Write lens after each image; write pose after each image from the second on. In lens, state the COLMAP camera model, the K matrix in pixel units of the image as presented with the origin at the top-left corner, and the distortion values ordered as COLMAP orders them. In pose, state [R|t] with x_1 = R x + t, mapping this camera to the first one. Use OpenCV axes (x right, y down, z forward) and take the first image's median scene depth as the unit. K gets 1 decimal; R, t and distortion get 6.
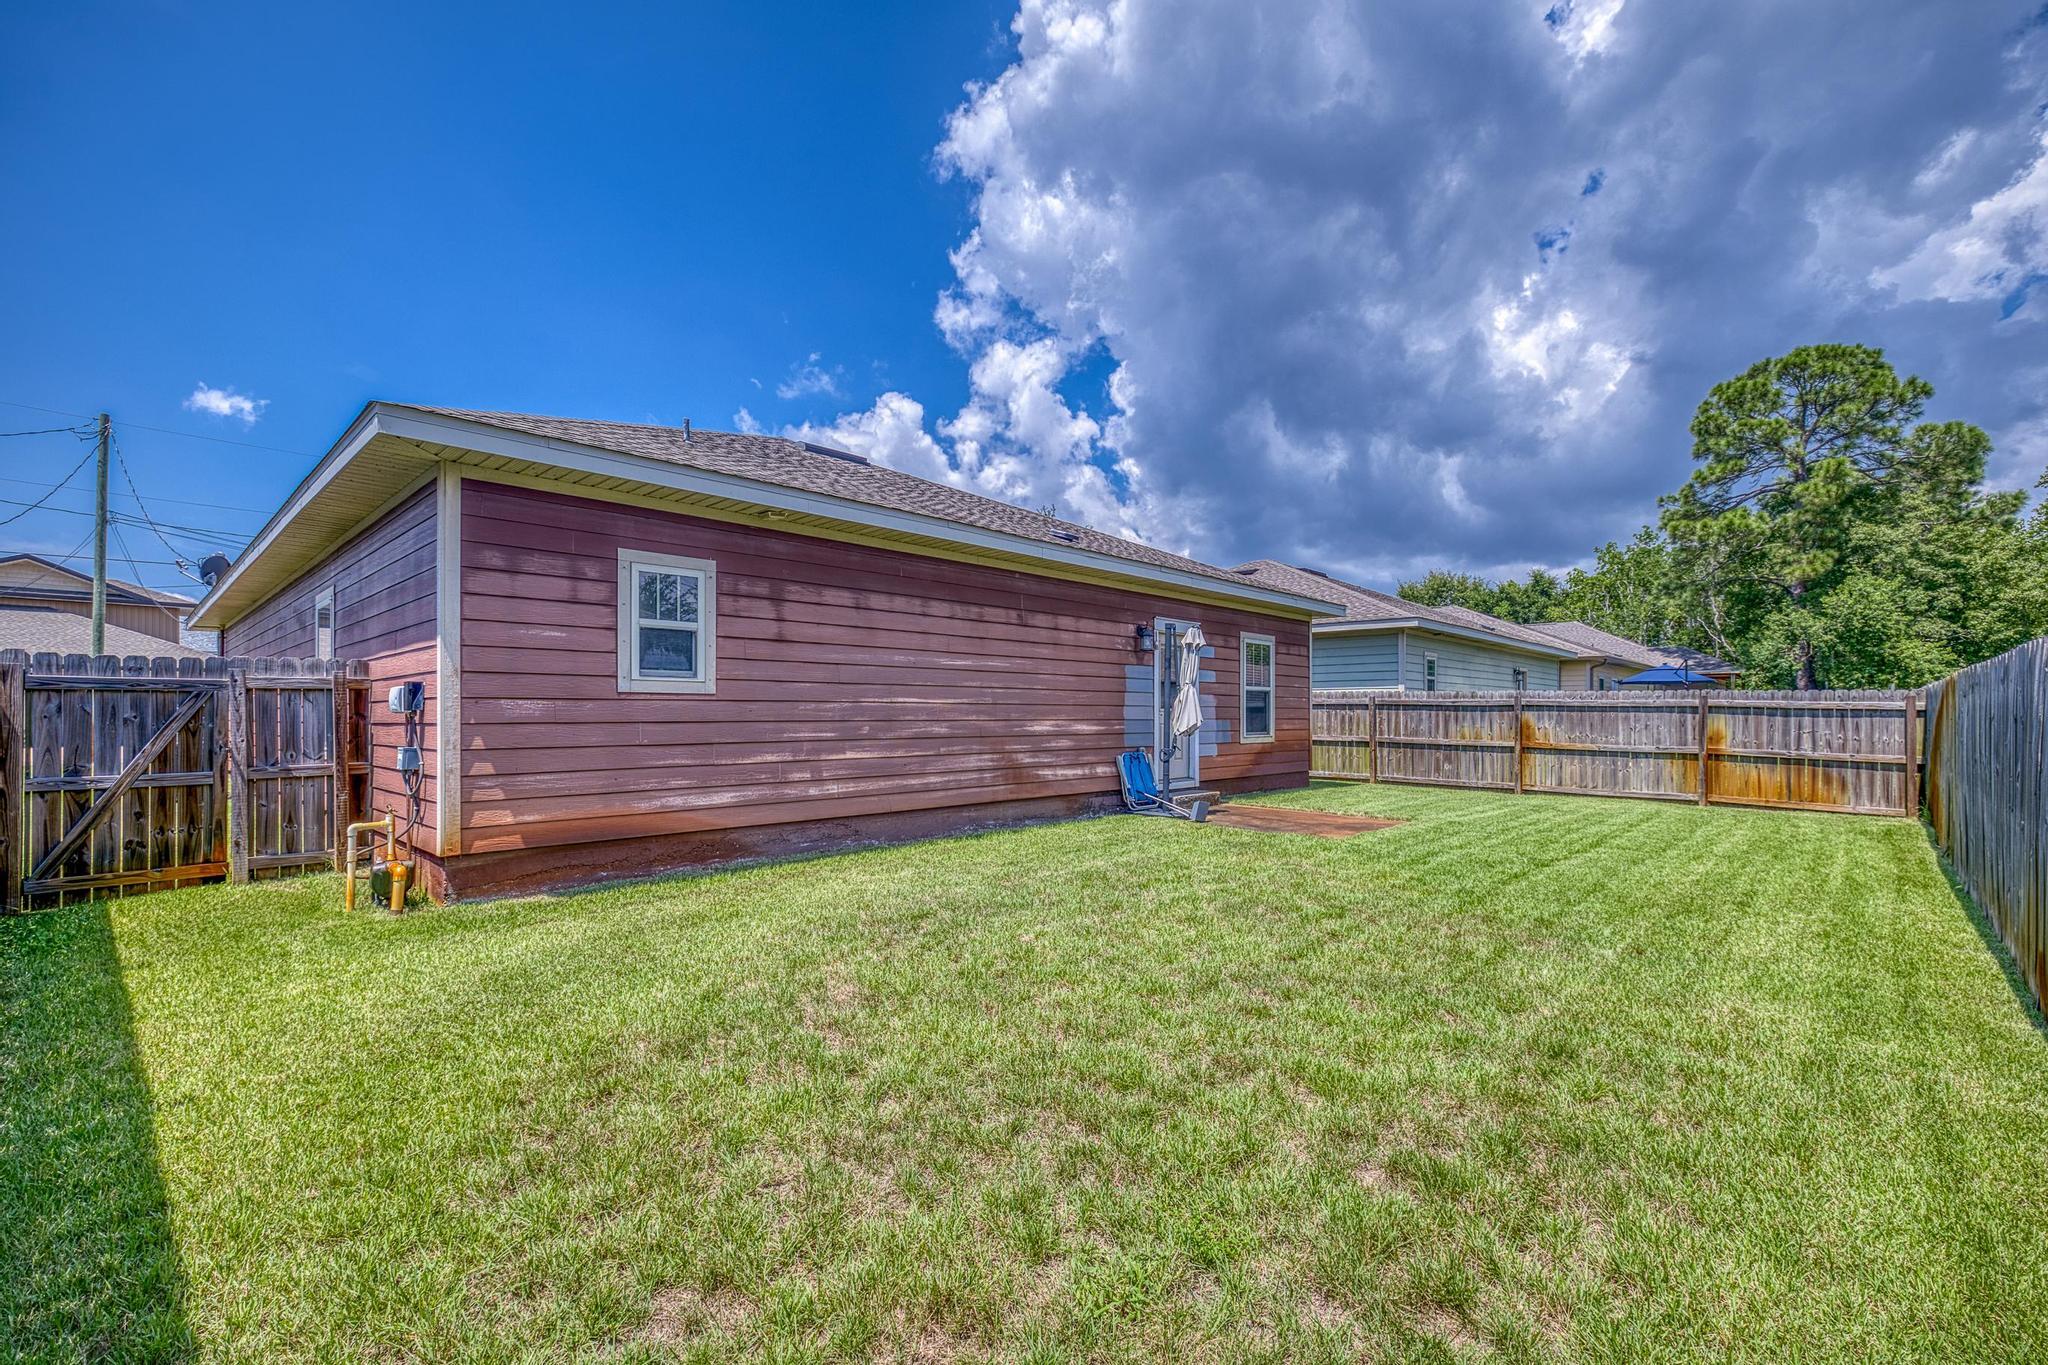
lens RADIAL K [[916.5, 0, 1029.1], [0, 916.5, 699.2], [0, 0, 1]] dist [-0.003203, -0.000269]
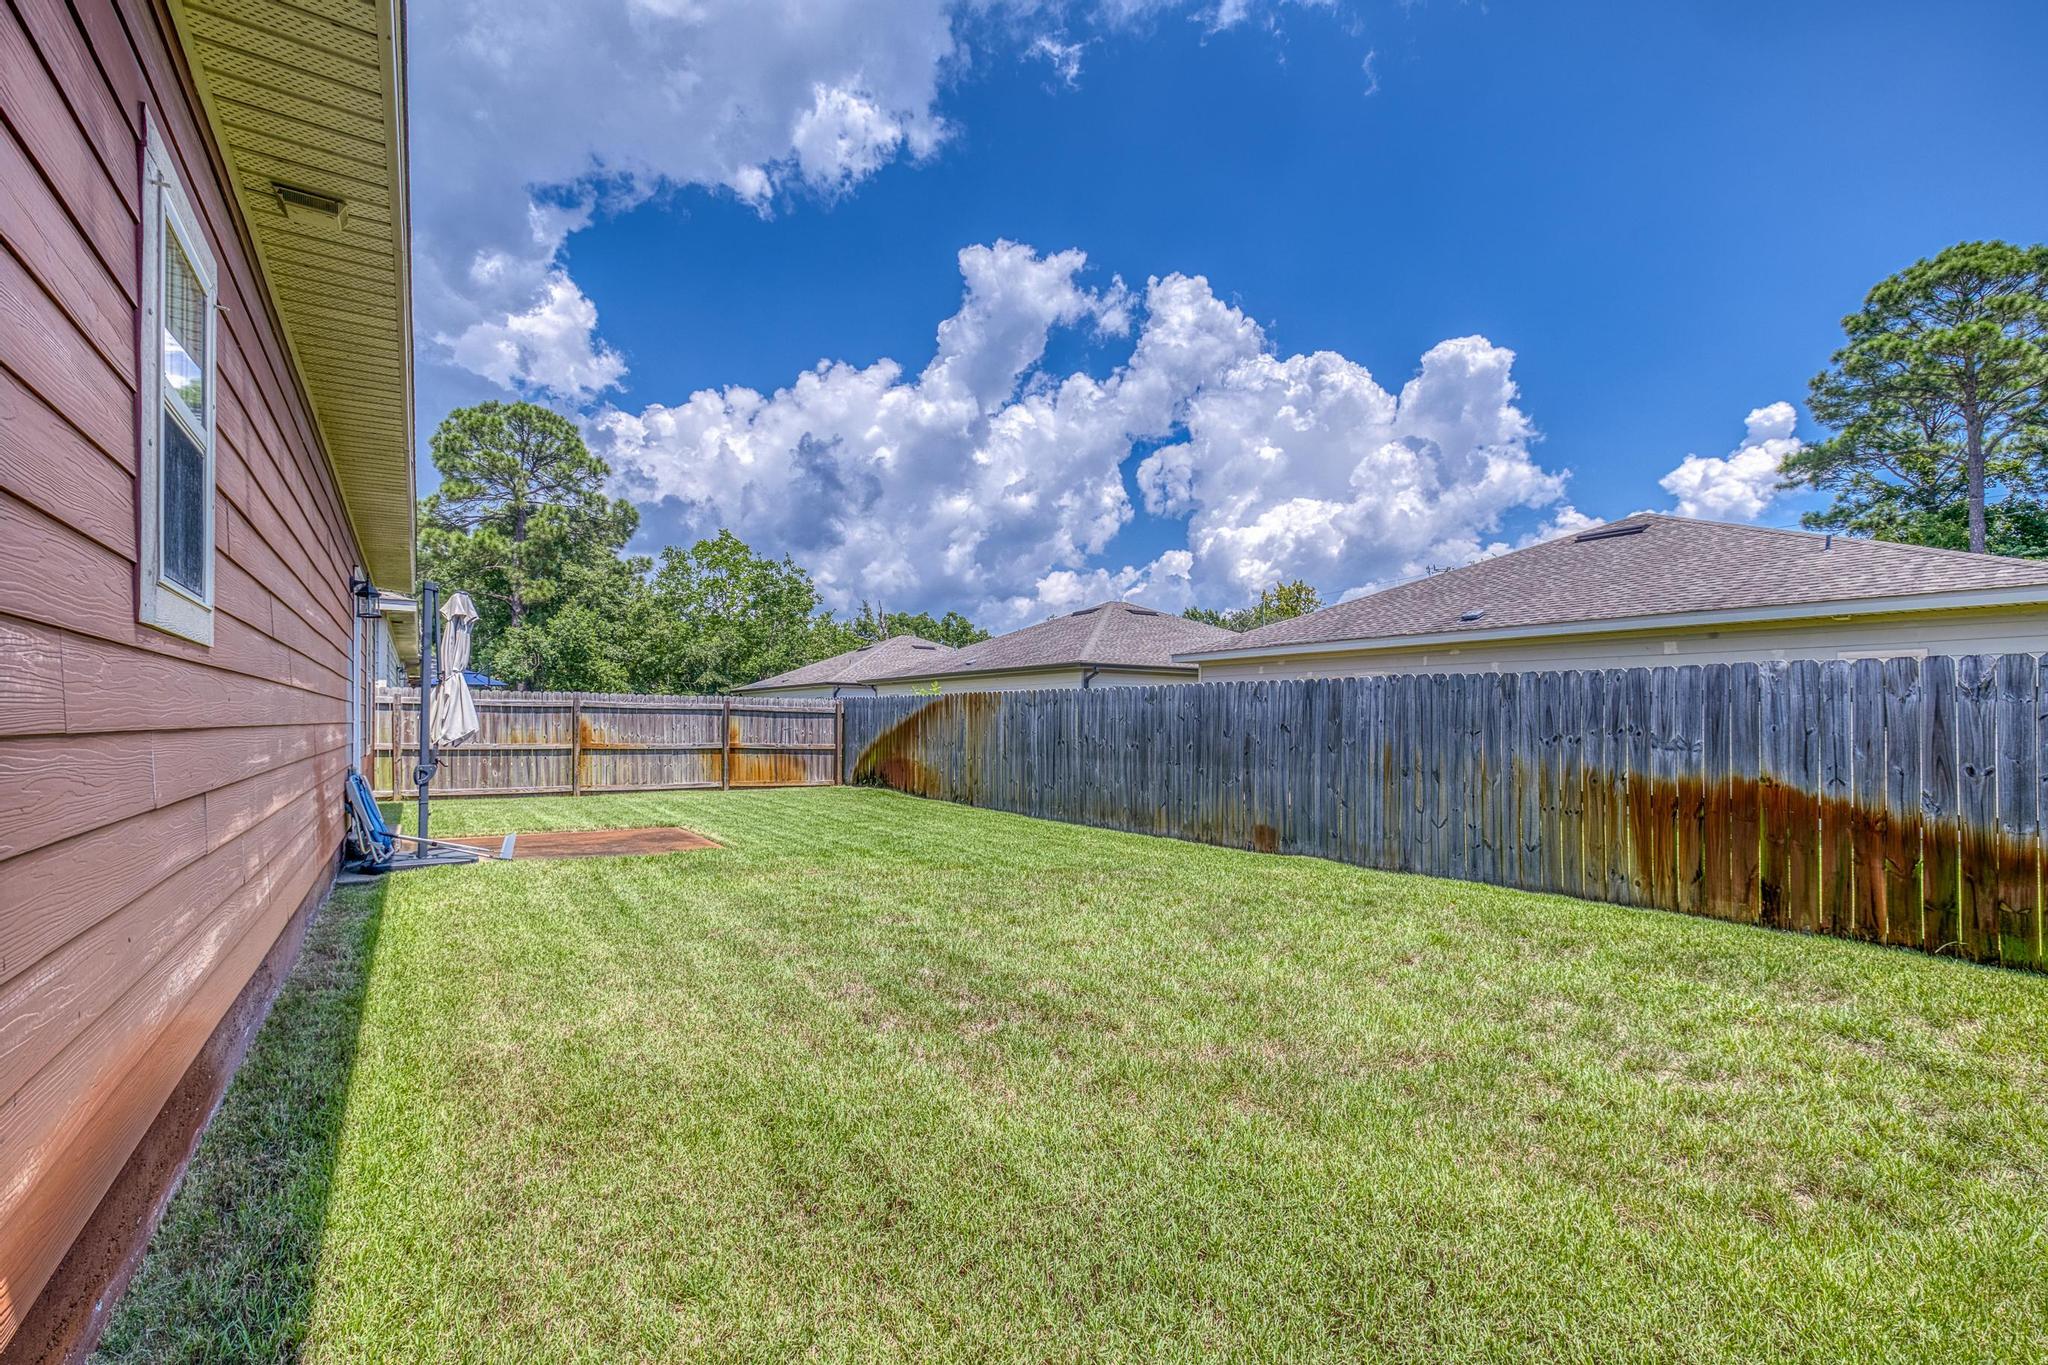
lens RADIAL K [[870.0, 0, 1020.5], [0, 870.0, 714.0], [0, 0, 1]] dist [0.003321, 0.000025]
pose [[0.189318, 0.001603, 0.981915, -0.307177], [-0.017634, 0.999843, 0.001767, 0.004386], [-0.981758, -0.017649, 0.189316, 0.356908]]
